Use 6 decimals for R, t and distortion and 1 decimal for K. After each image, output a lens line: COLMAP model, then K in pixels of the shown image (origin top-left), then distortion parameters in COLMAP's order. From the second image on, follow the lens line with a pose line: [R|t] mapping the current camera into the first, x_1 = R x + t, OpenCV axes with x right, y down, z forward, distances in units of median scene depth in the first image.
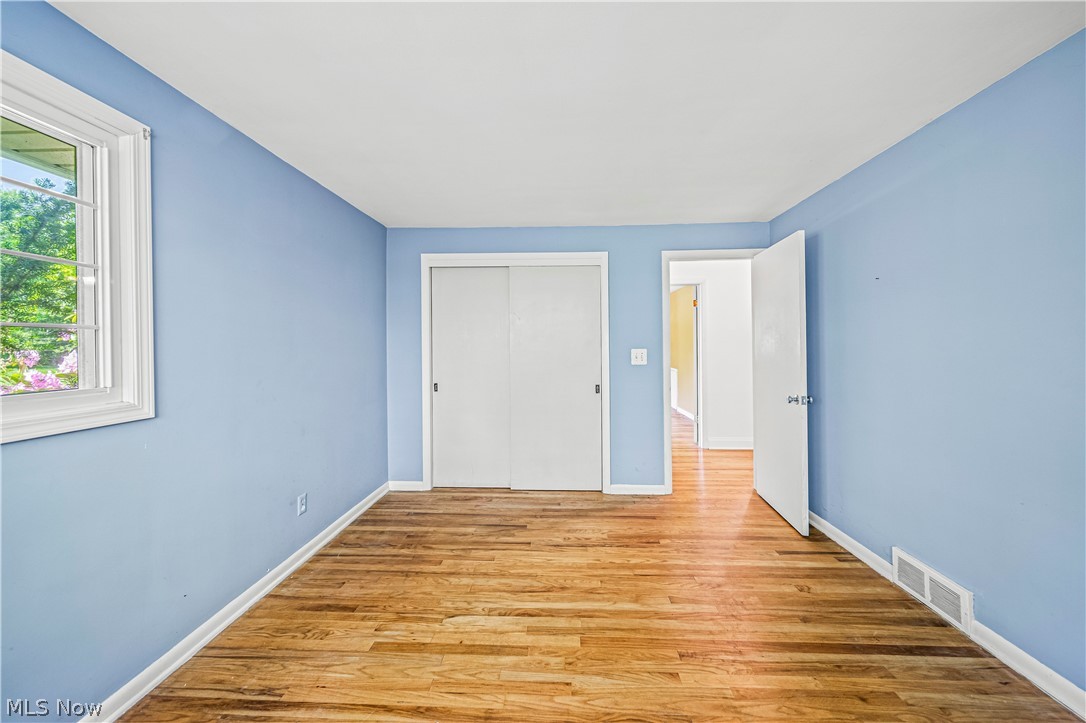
lens RADIAL K [[379.6, 0, 540.7], [0, 379.6, 350.5], [0, 0, 1]] dist [0.001112, -0.000174]
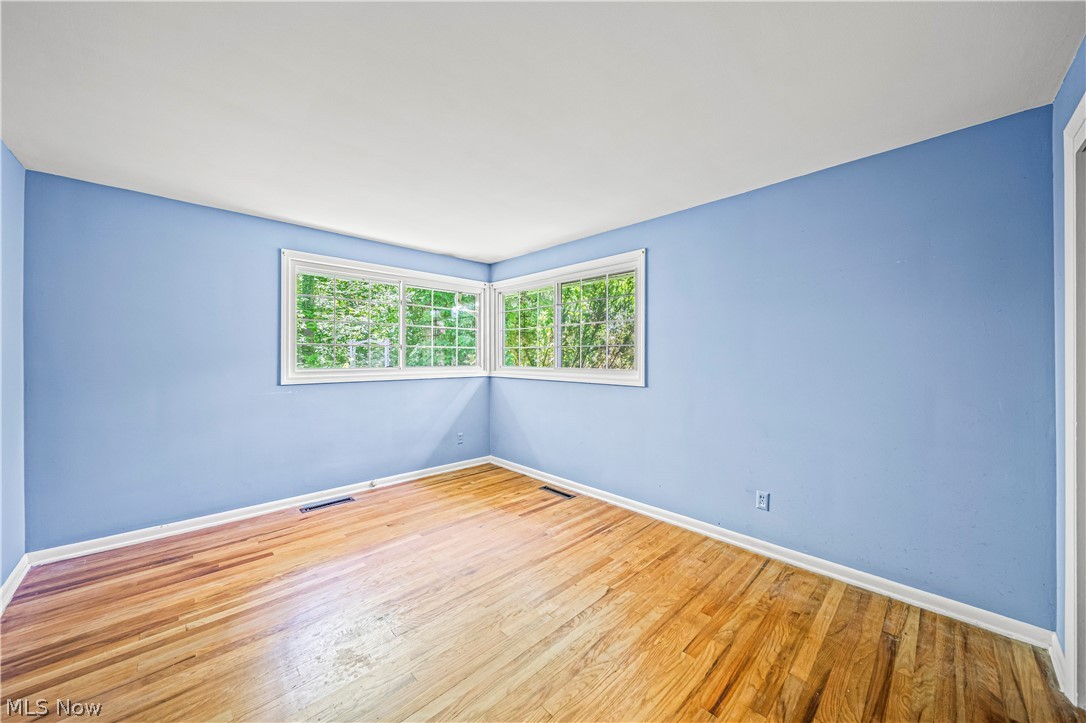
lens RADIAL K [[379.6, 0, 542.0], [0, 379.6, 357.2], [0, 0, 1]] dist [0.001112, -0.000174]
pose [[-0.677266, 0.005804, -0.735715, 0.652567], [-0.005391, 0.999903, 0.012851, -0.006204], [0.735718, 0.012670, -0.677169, 1.449721]]
